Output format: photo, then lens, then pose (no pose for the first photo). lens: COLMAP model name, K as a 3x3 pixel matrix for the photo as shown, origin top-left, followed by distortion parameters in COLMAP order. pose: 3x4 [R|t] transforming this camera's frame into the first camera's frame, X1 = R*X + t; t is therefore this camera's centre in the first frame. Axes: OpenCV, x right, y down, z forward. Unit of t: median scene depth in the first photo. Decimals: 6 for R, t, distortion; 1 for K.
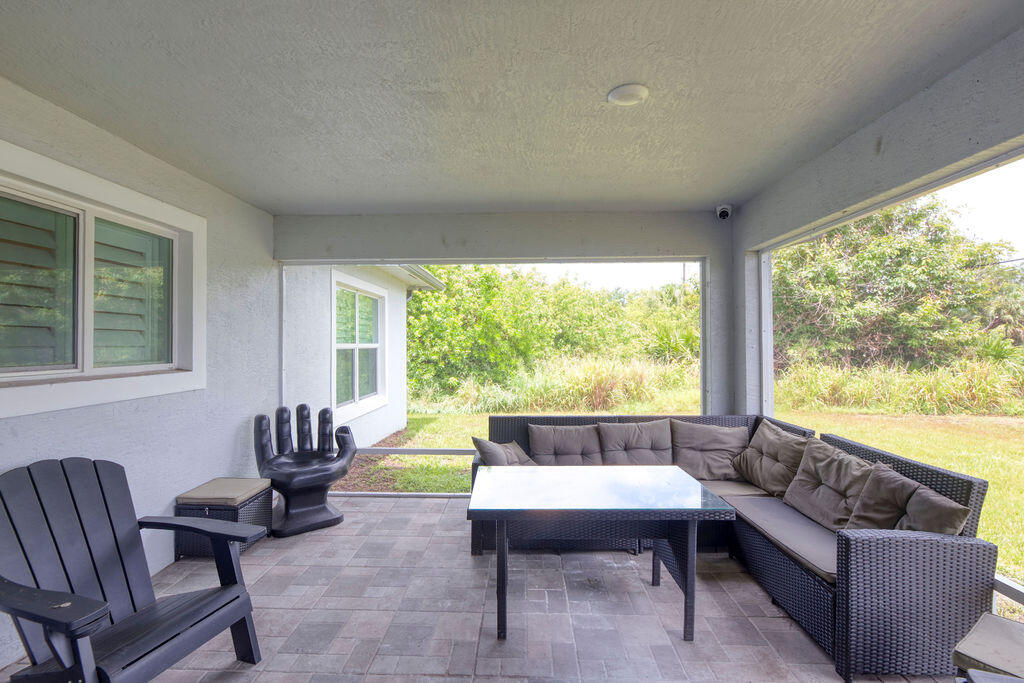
lens RADIAL K [[435.1, 0, 503.7], [0, 435.1, 339.6], [0, 0, 1]] dist [-0.001202, -0.002111]
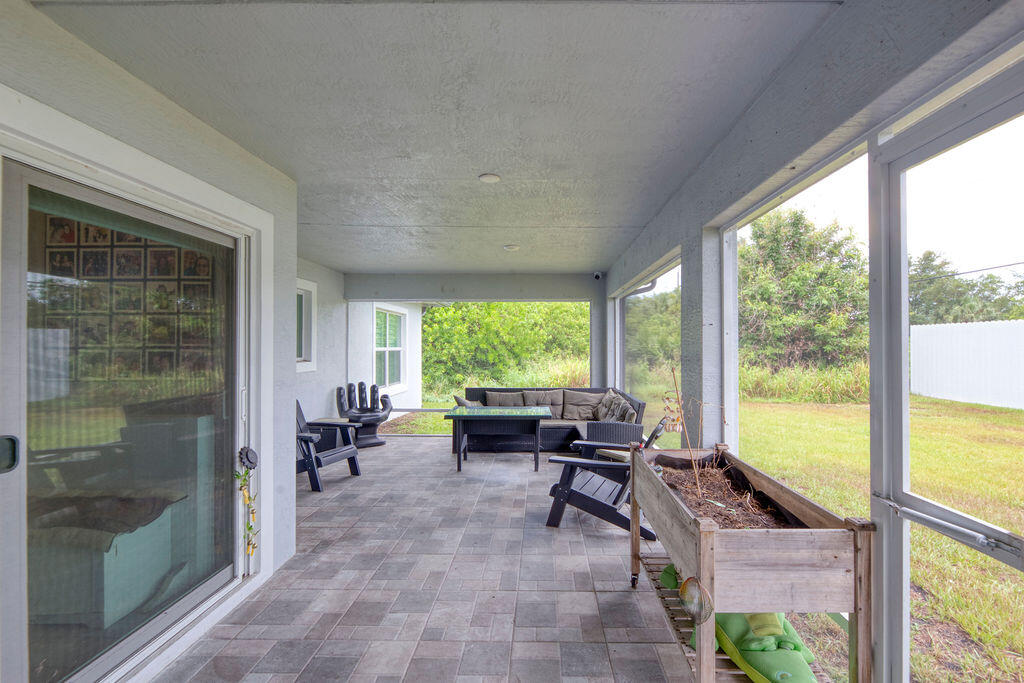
lens RADIAL K [[435.1, 0, 522.5], [0, 435.1, 341.4], [0, 0, 1]] dist [-0.001202, -0.002111]
pose [[0.999977, 0.003964, 0.005464, 0.060846], [-0.003946, 0.999987, -0.003321, -0.004298], [-0.005477, 0.003300, 0.999980, -0.258900]]
